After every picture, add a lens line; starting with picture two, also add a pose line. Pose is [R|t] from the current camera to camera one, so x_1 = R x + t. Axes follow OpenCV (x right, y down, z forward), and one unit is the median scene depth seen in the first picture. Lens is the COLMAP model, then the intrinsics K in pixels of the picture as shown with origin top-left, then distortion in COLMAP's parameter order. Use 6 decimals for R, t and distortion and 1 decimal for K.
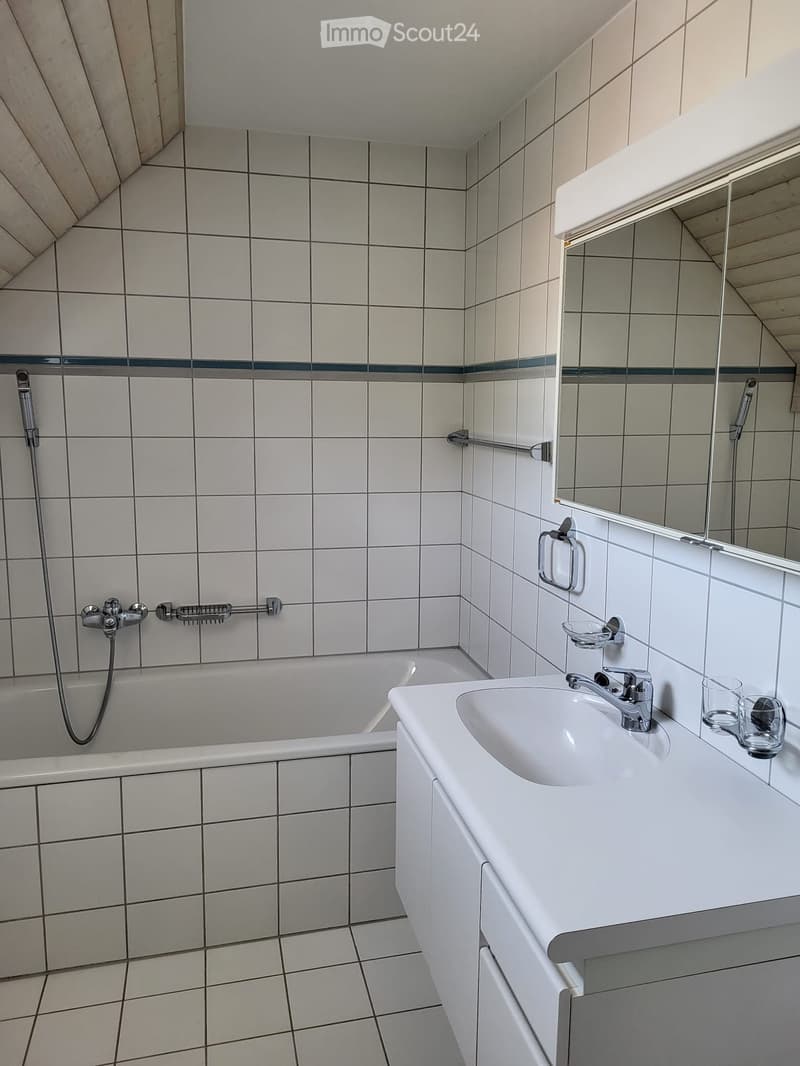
lens RADIAL K [[810.2, 0, 401.2], [0, 810.2, 534.6], [0, 0, 1]] dist [0.021917, -0.009421]
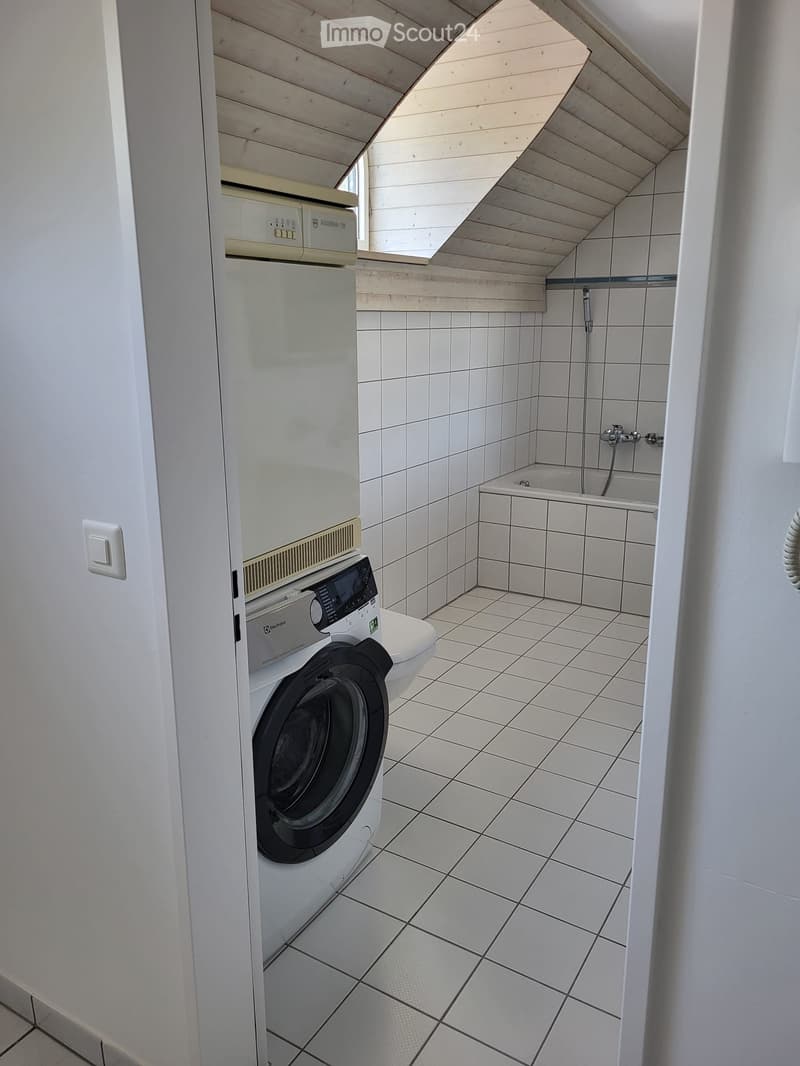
lens RADIAL K [[810.2, 0, 399.9], [0, 810.2, 532.0], [0, 0, 1]] dist [0.021917, -0.009421]
pose [[0.697966, 0.174998, -0.694420, 0.535503], [-0.106997, 0.984282, 0.140502, 0.110069], [0.708092, -0.023765, 0.705720, -0.507187]]
